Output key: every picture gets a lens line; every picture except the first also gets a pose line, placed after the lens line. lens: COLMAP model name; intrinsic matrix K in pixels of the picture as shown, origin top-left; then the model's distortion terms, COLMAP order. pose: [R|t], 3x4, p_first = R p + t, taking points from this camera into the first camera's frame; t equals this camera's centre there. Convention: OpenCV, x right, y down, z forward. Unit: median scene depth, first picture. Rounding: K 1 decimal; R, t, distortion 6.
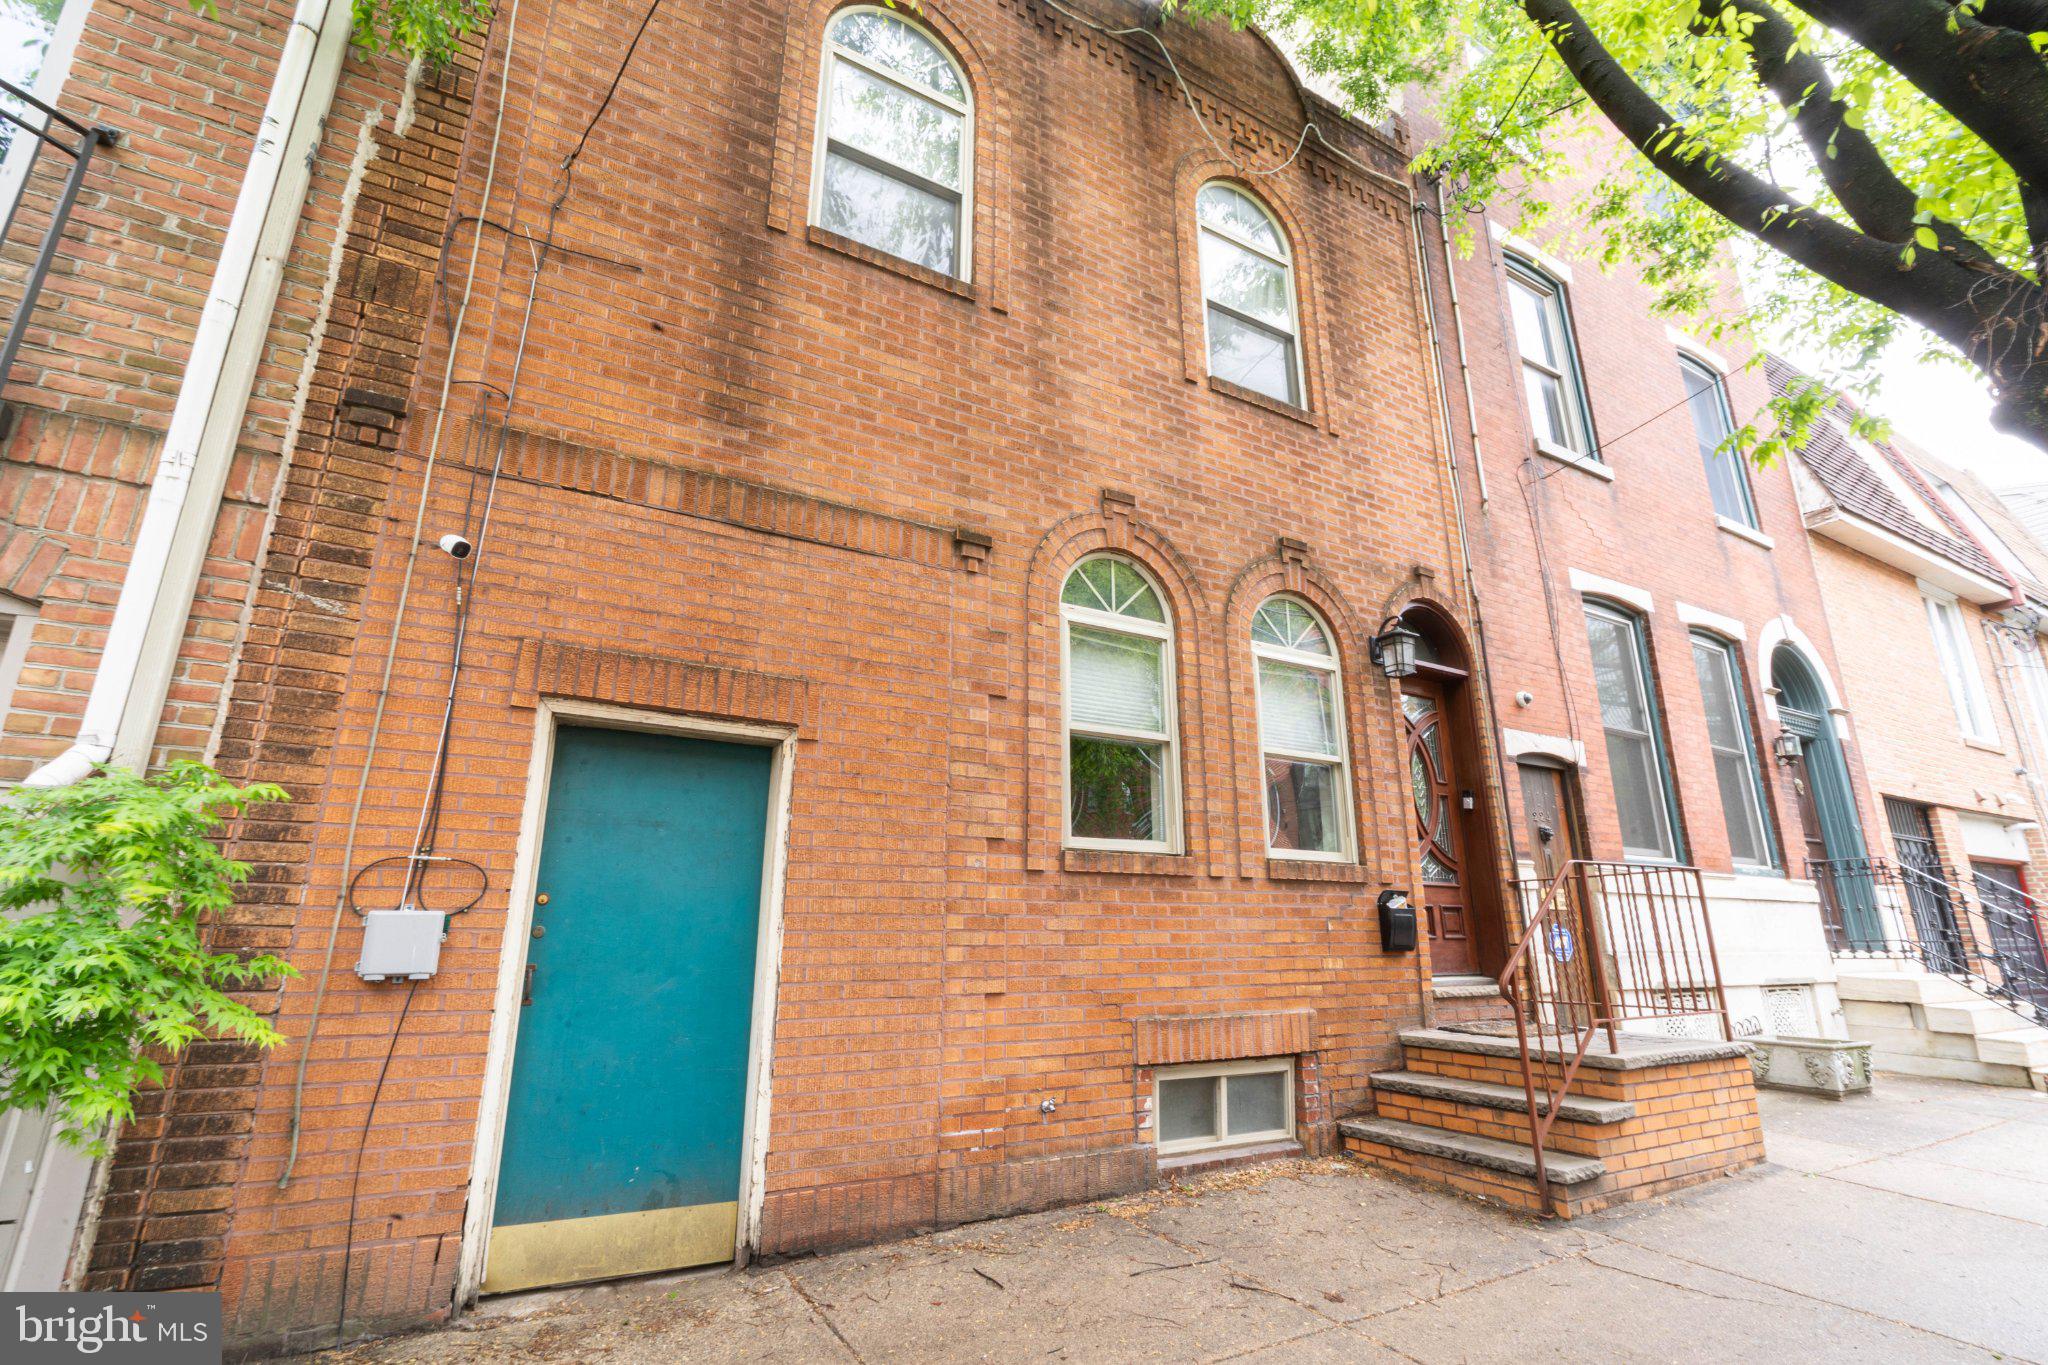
lens RADIAL K [[937.4, 0, 1005.3], [0, 937.4, 665.9], [0, 0, 1]] dist [-0.009988, 0.004441]
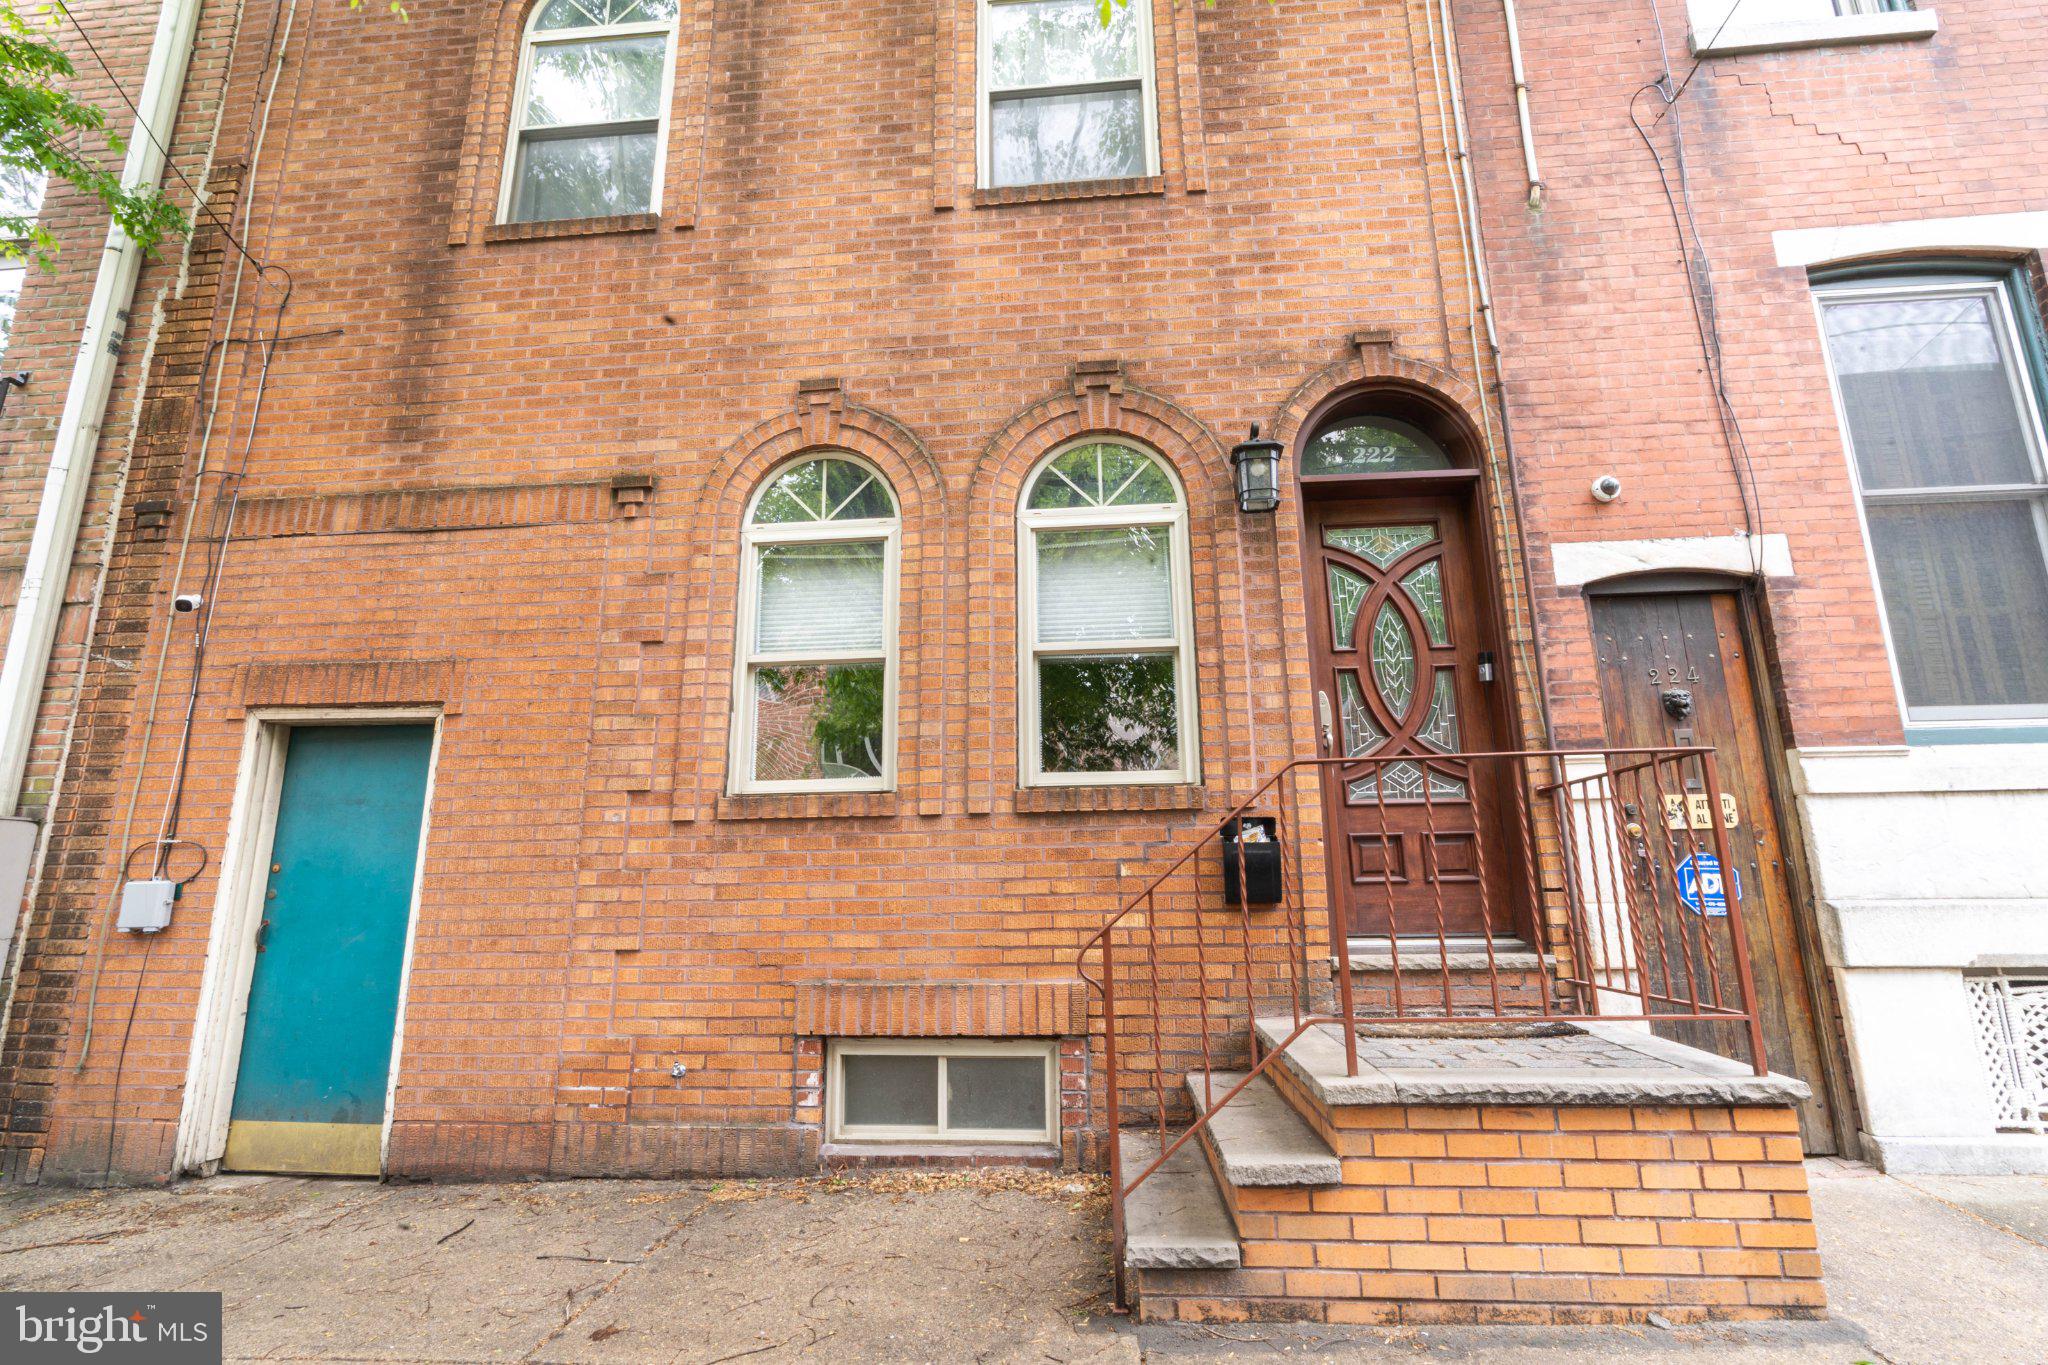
lens RADIAL K [[937.4, 0, 1028.1], [0, 937.4, 682.9], [0, 0, 1]] dist [-0.009988, 0.004441]
pose [[0.823732, -0.136955, -0.550190, 0.849622], [0.172548, 0.984913, 0.013167, 0.130997], [0.540086, -0.105780, 0.834936, 0.427869]]
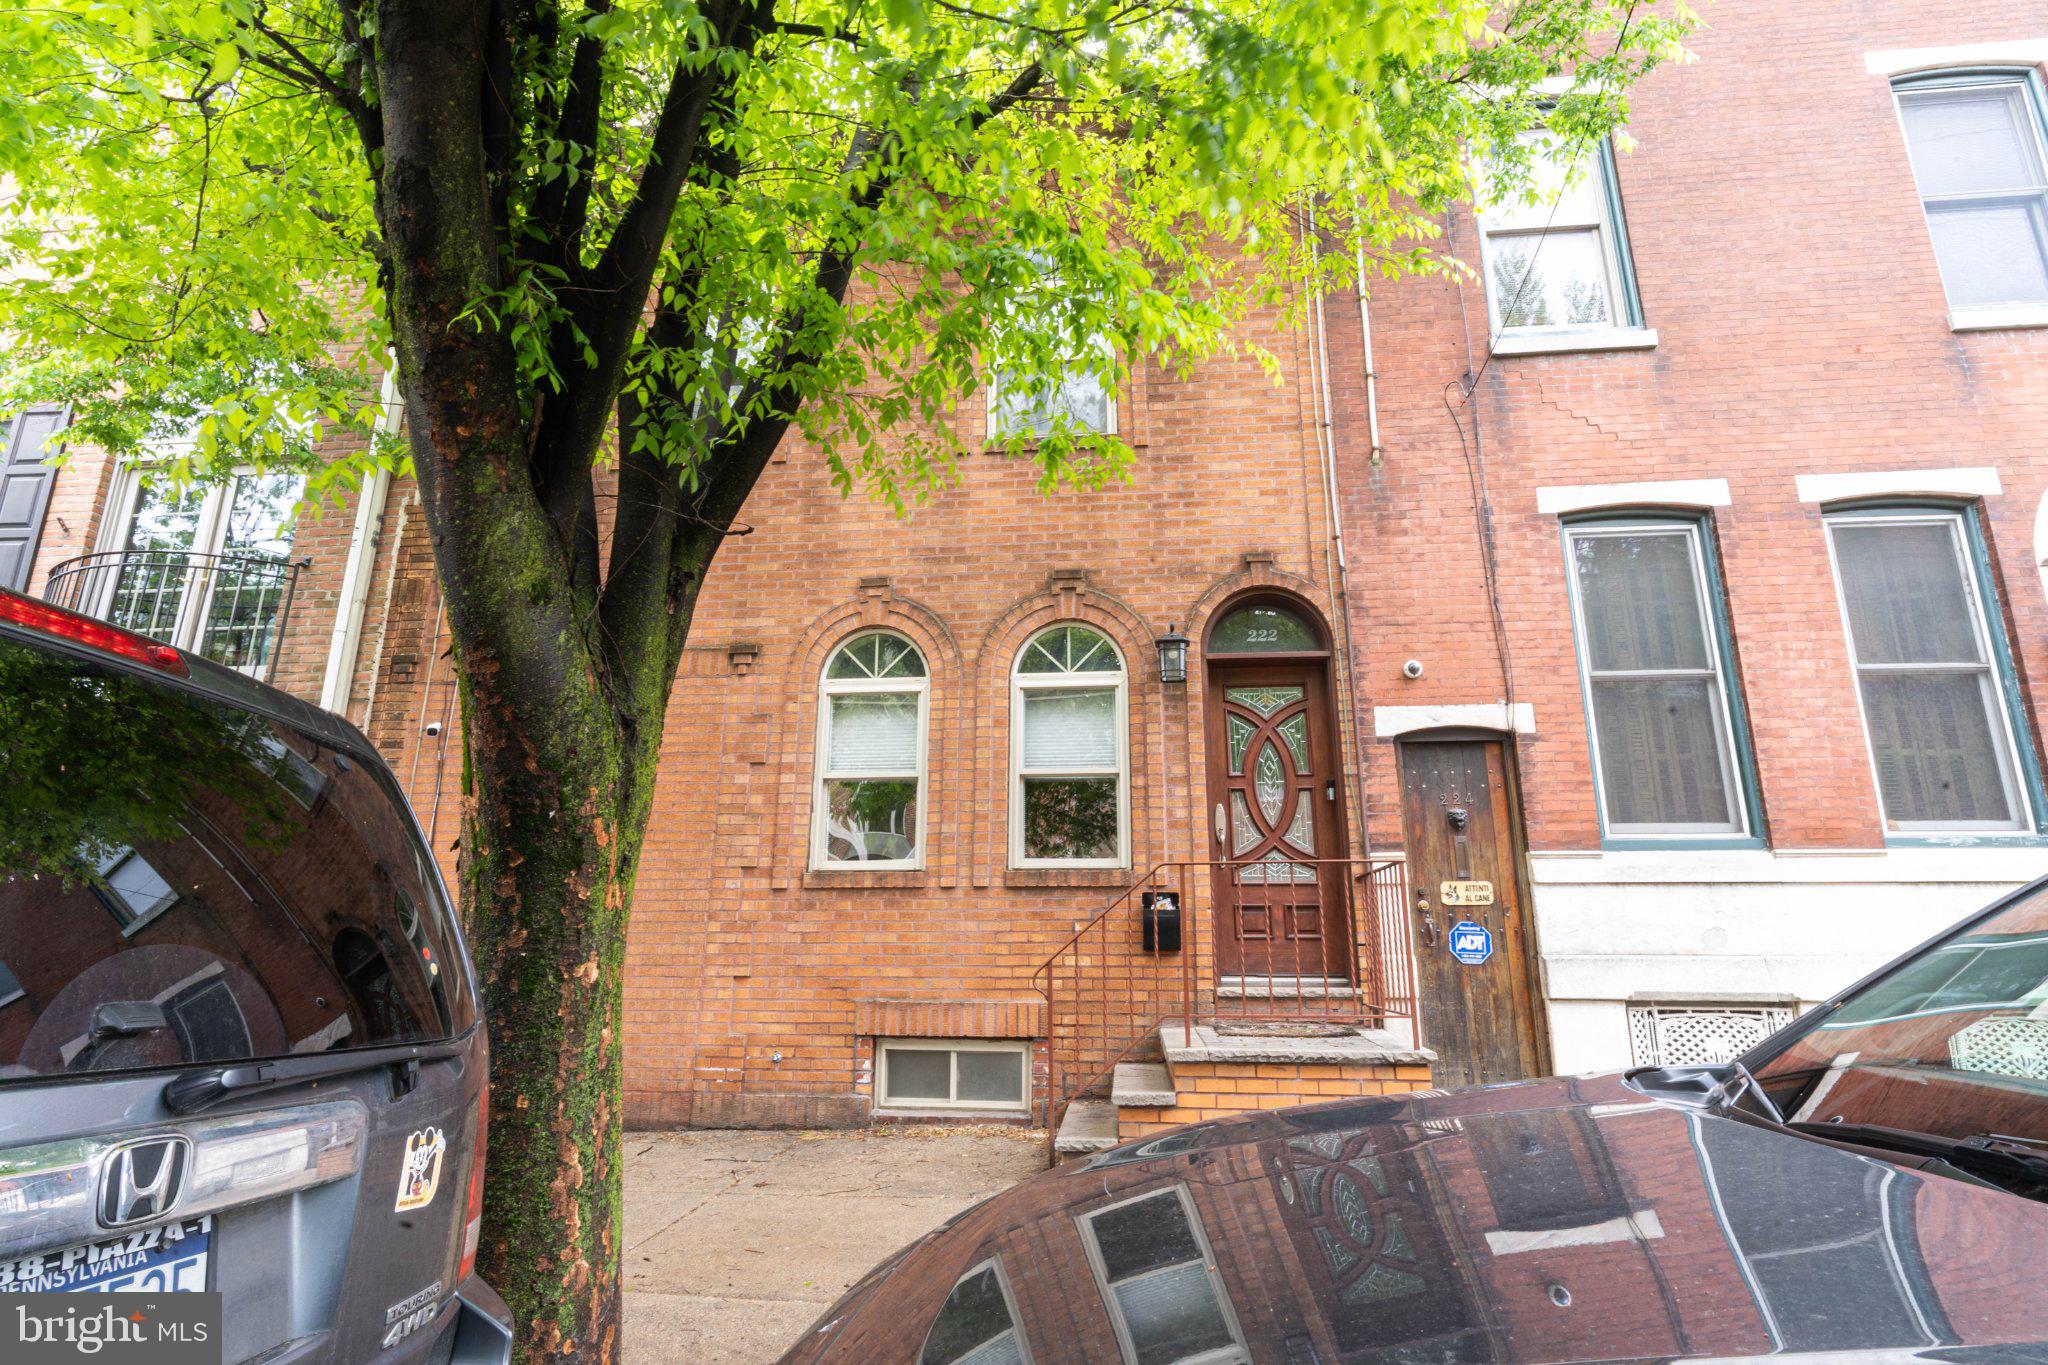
lens RADIAL K [[1036.5, 0, 1028.6], [0, 1036.5, 685.0], [0, 0, 1]] dist [-0.007188, -0.000179]
pose [[0.807524, -0.149815, -0.570492, 1.235528], [0.162891, 0.986235, -0.028422, 0.028607], [0.566897, -0.069976, 0.820811, -0.008271]]
